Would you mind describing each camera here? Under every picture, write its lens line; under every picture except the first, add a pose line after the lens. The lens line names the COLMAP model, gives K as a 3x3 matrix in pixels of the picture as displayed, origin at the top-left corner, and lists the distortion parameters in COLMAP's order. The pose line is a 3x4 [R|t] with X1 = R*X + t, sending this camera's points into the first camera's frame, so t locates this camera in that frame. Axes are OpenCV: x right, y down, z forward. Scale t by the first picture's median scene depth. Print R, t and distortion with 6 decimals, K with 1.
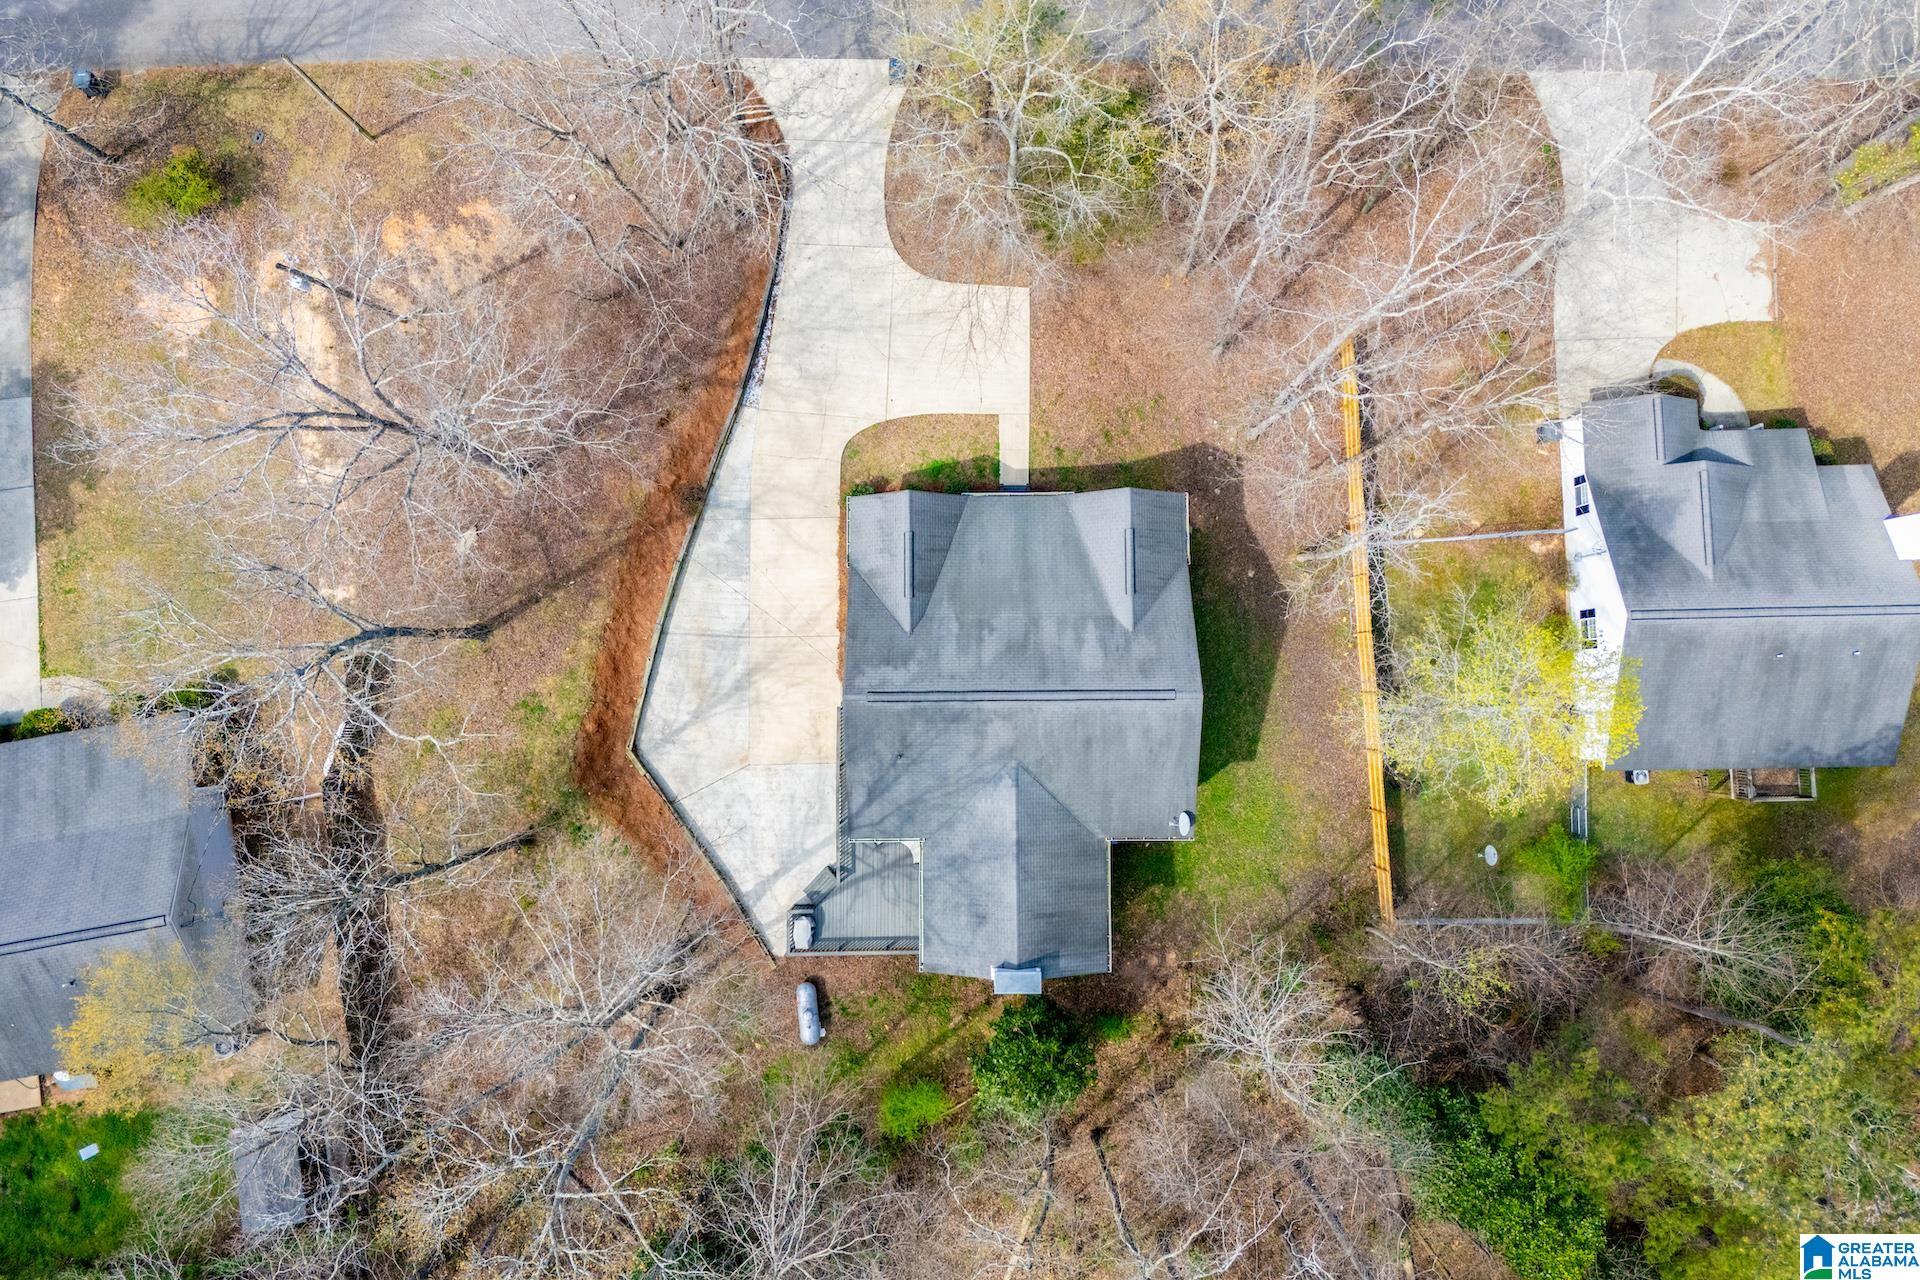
lens RADIAL K [[1408.9, 0, 971.4], [0, 1408.9, 548.4], [0, 0, 1]] dist [0.048913, -0.042902]
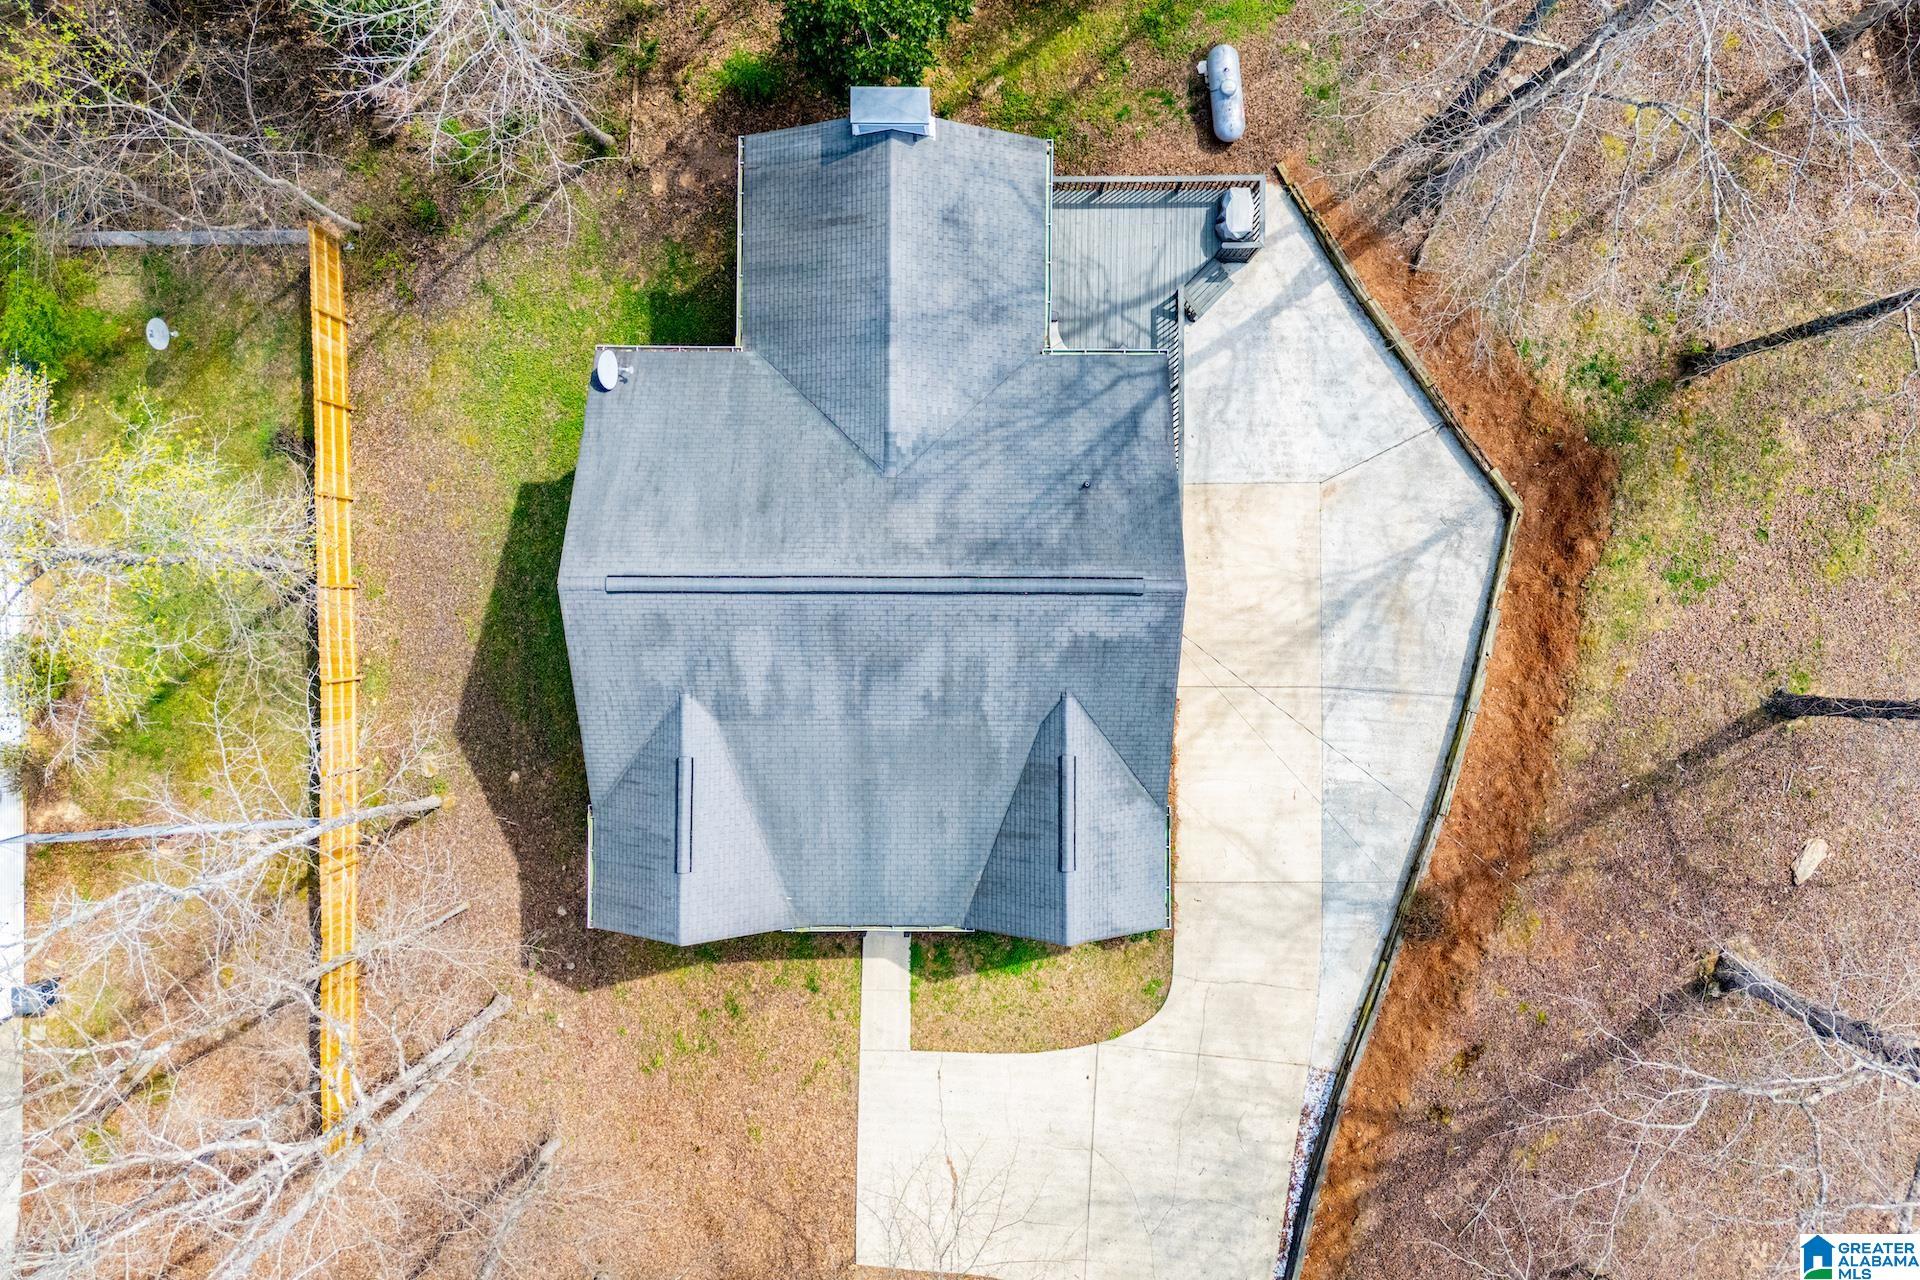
lens RADIAL K [[1408.9, 0, 960.4], [0, 1408.9, 627.0], [0, 0, 1]] dist [0.048913, -0.042902]
pose [[-0.999915, -0.013069, -0.000204, 0.000525], [0.013002, -0.996172, 0.086440, 0.034544], [-0.001333, 0.086430, 0.996257, 0.387328]]
